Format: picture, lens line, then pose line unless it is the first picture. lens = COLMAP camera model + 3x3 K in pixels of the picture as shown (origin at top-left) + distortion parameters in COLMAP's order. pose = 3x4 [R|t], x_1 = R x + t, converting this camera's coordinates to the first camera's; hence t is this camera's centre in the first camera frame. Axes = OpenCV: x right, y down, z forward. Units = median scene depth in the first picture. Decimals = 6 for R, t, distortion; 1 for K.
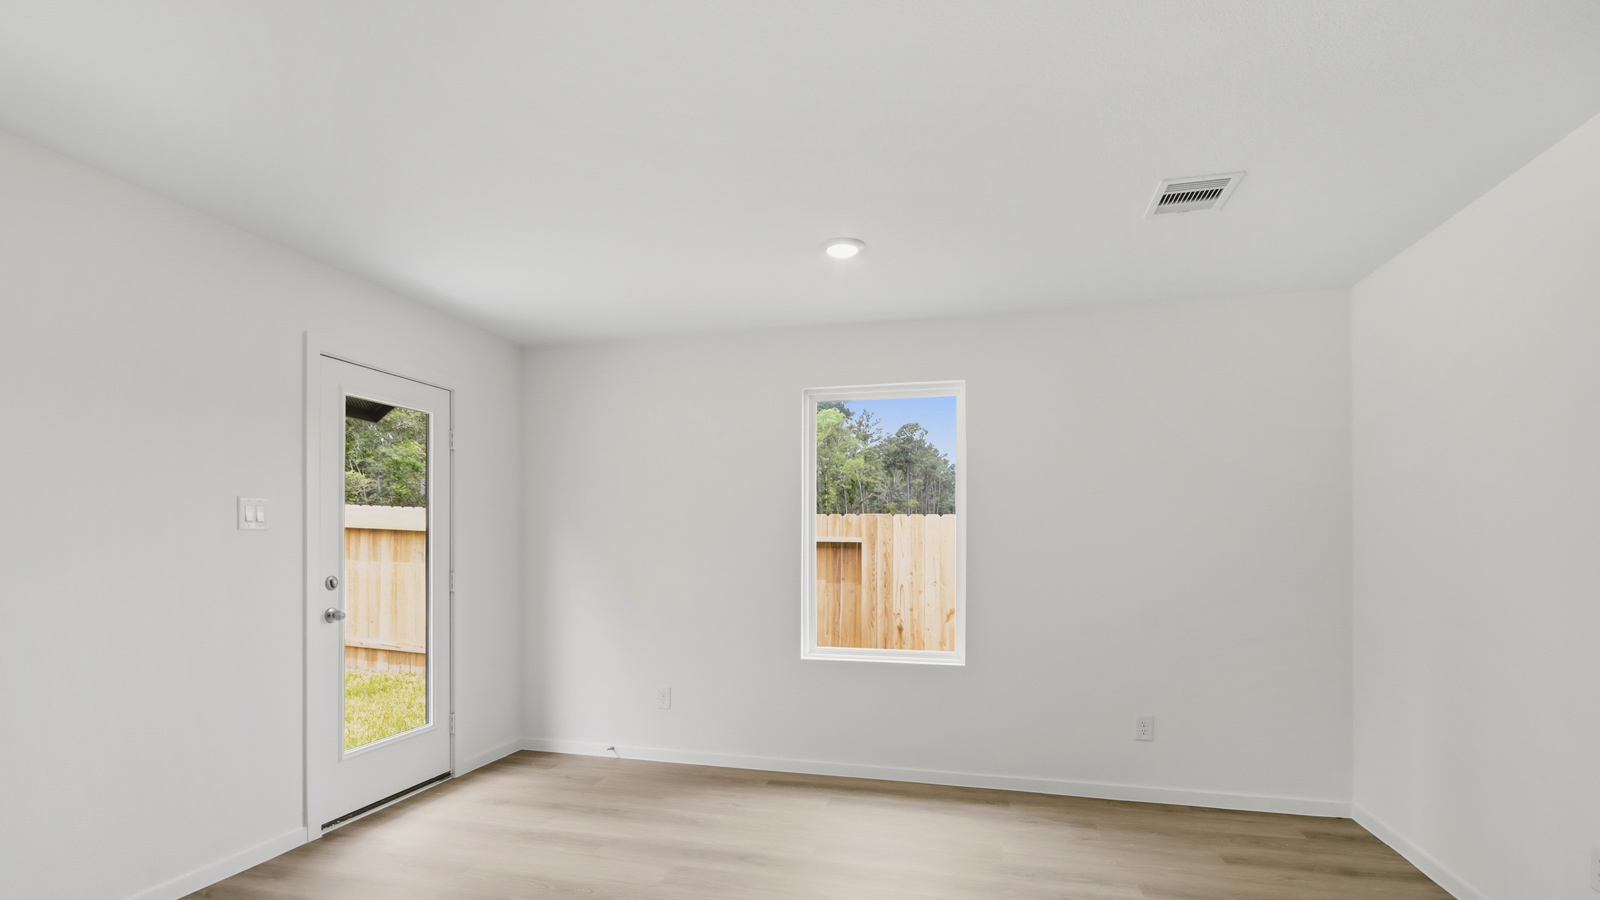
lens RADIAL K [[751.1, 0, 795.5], [0, 751.1, 543.3], [0, 0, 1]] dist [0.000641, 0.000614]
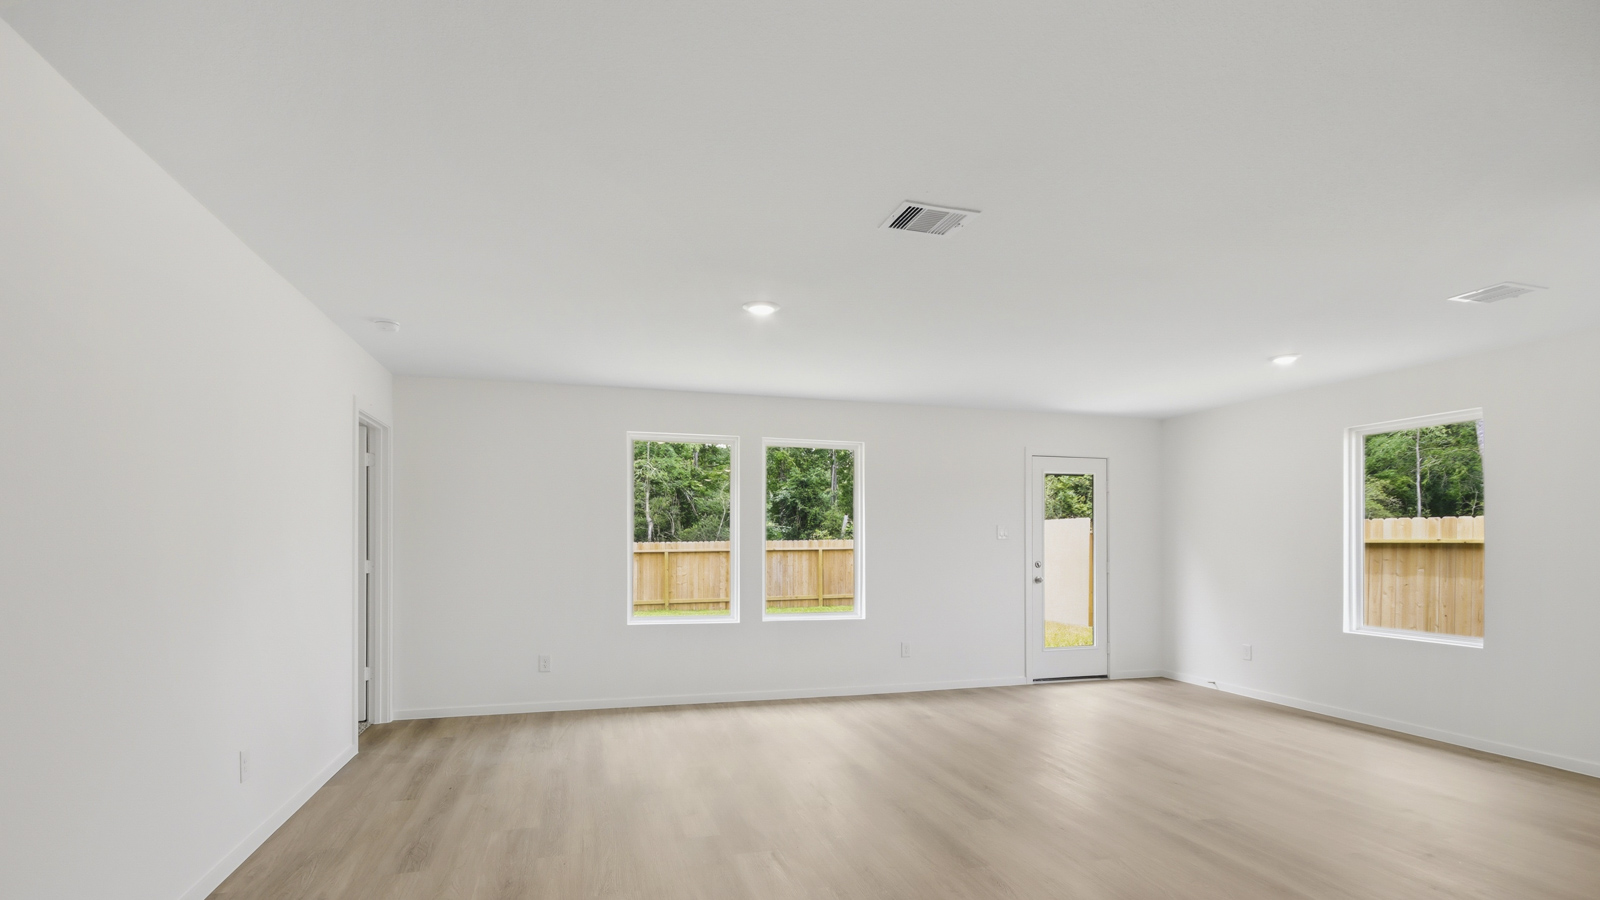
lens RADIAL K [[751.1, 0, 795.5], [0, 751.1, 543.3], [0, 0, 1]] dist [0.000641, 0.000614]
pose [[0.507001, -0.003558, -0.861938, 0.683271], [0.002370, 0.999993, -0.002734, -0.001306], [0.861942, -0.000657, 0.507006, -0.518555]]
